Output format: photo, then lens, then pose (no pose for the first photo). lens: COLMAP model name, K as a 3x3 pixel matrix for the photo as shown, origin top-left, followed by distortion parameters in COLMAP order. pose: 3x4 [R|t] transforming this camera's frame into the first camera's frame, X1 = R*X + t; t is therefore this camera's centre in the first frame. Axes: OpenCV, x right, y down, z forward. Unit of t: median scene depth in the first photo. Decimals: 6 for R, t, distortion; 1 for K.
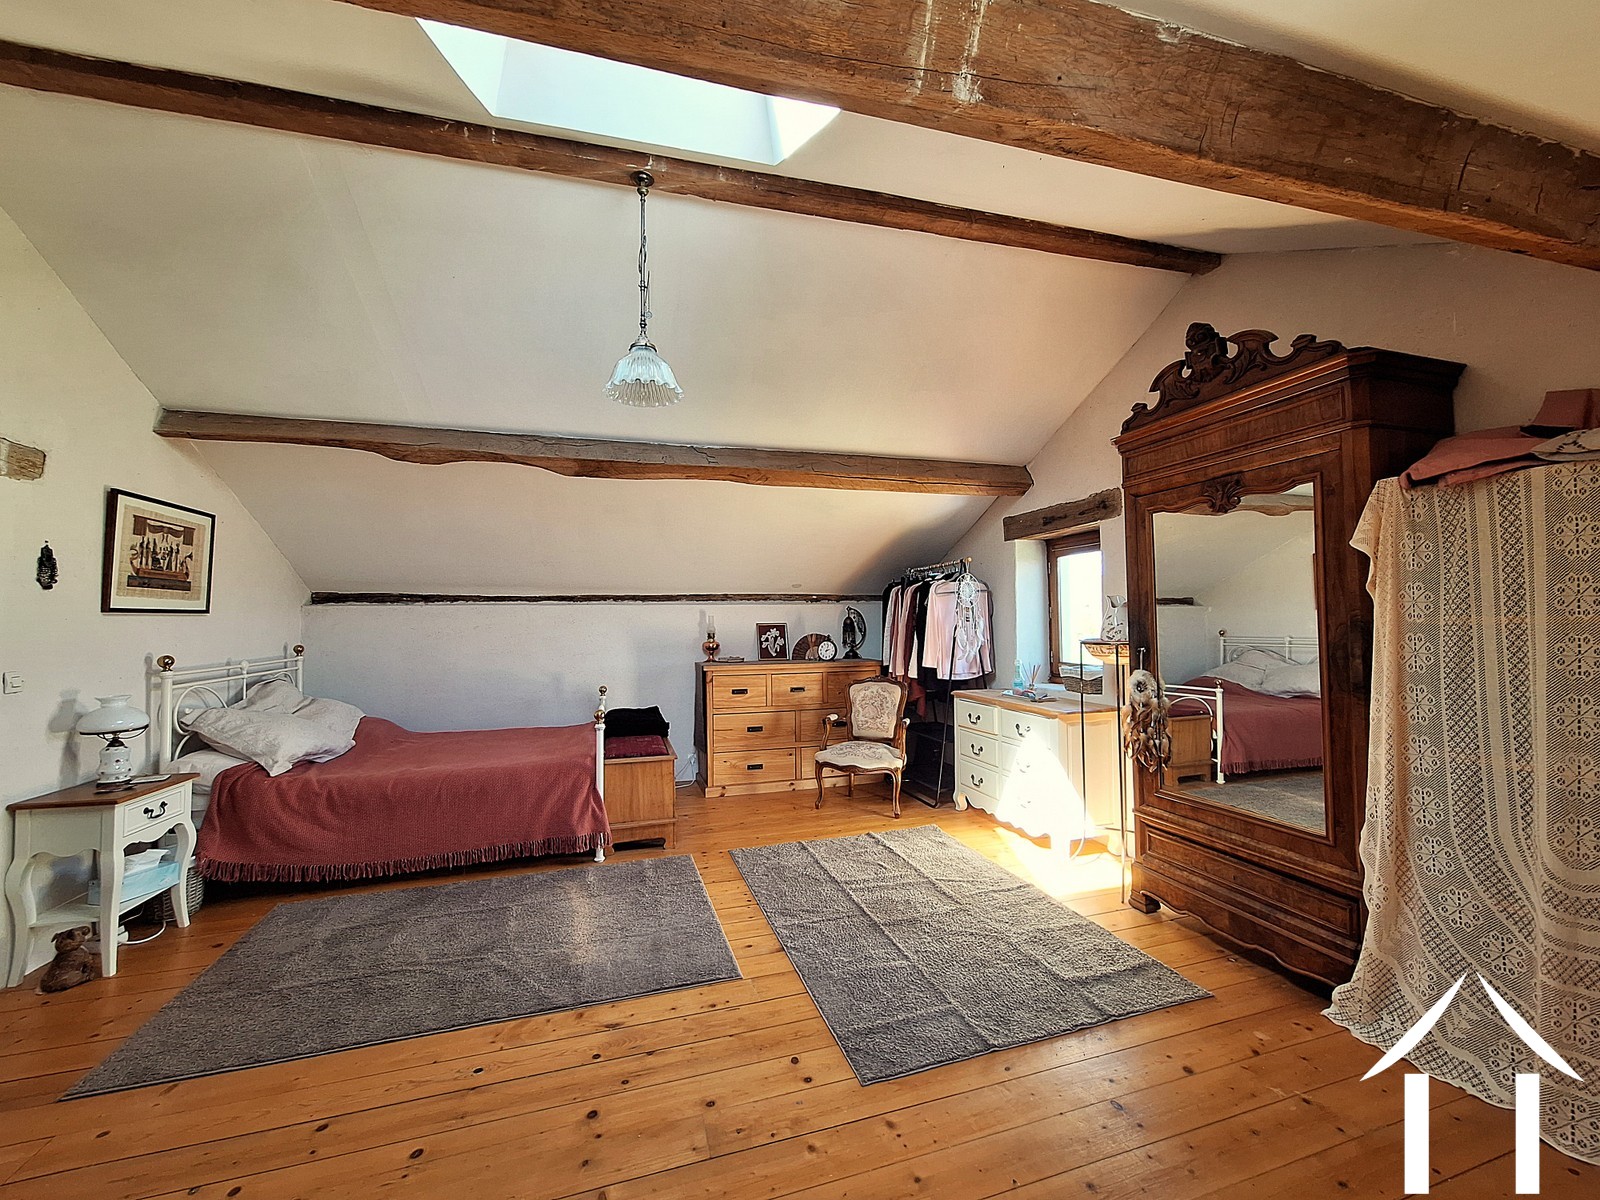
lens RADIAL K [[647.6, 0, 797.4], [0, 647.6, 601.5], [0, 0, 1]] dist [0.000208, -0.000265]
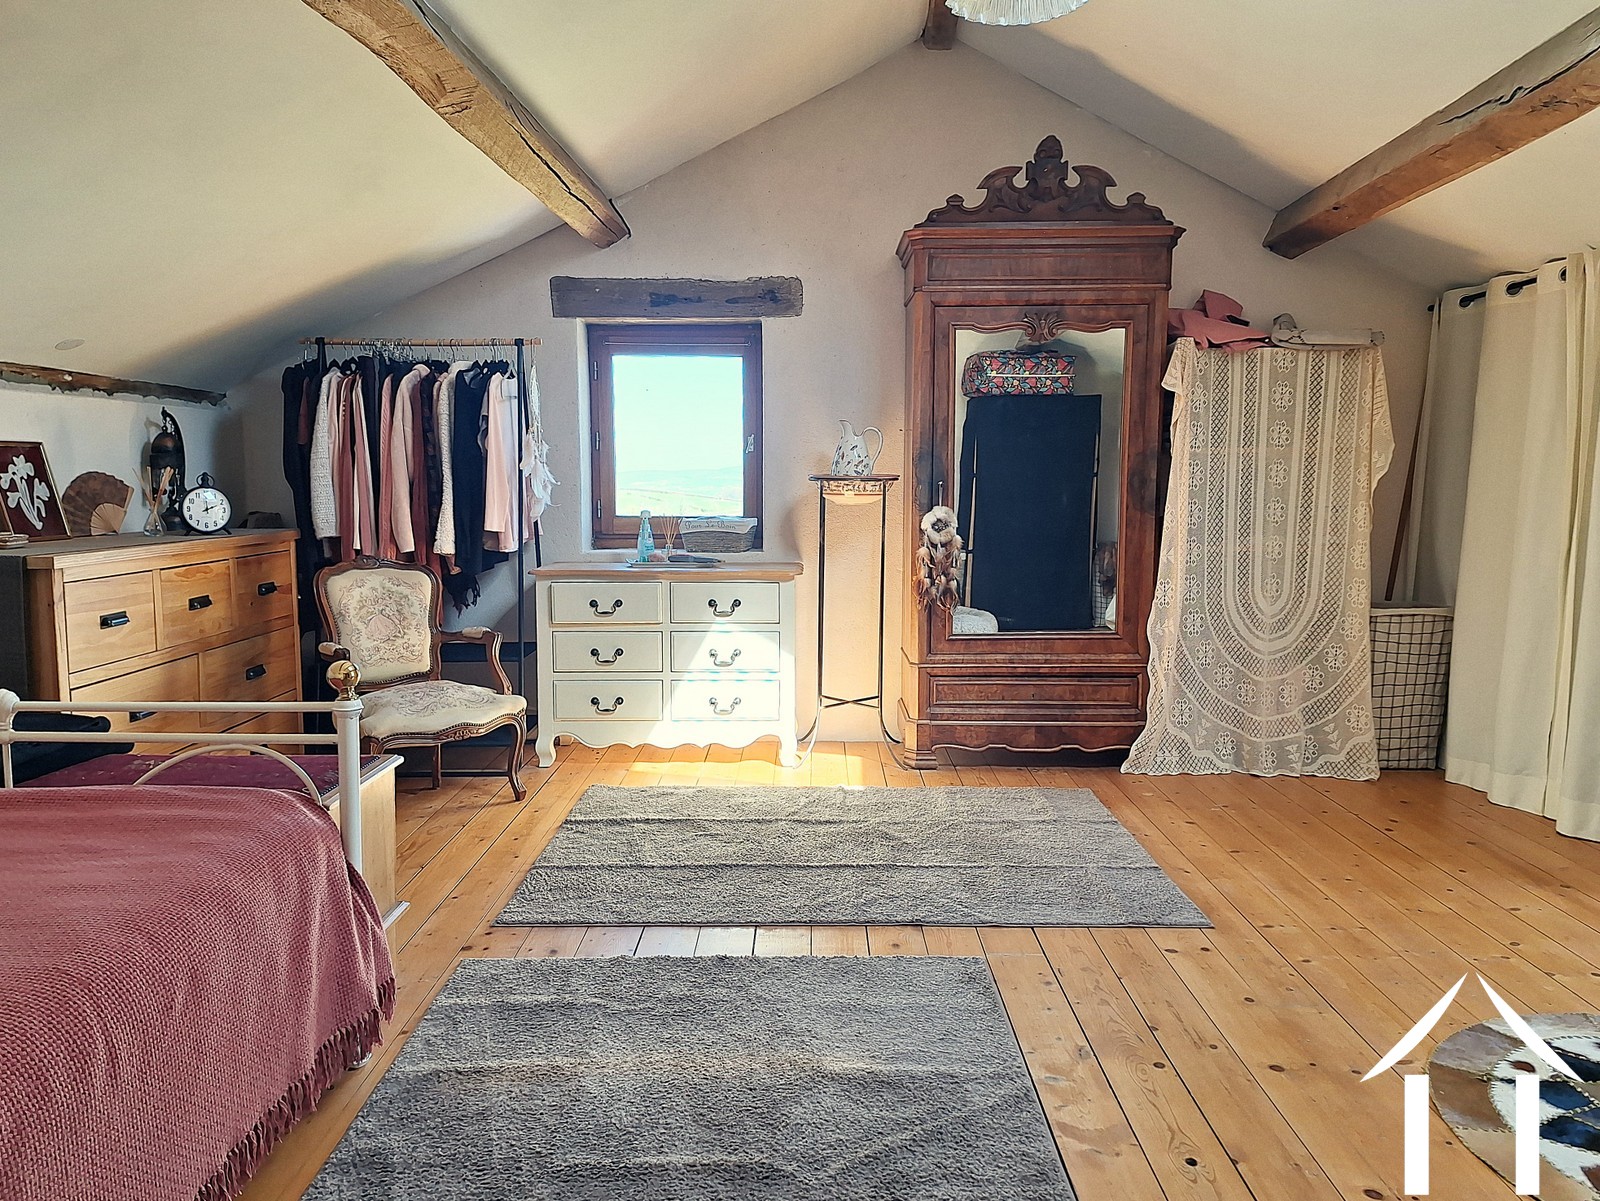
lens RADIAL K [[1173.7, 0, 805.9], [0, 1173.7, 599.0], [0, 0, 1]] dist [0.054287, -0.002446]
pose [[0.281523, -0.092888, 0.955048, -1.159797], [-0.033177, 0.993766, 0.106434, 0.072199], [-0.958981, -0.061649, 0.276686, 0.774227]]
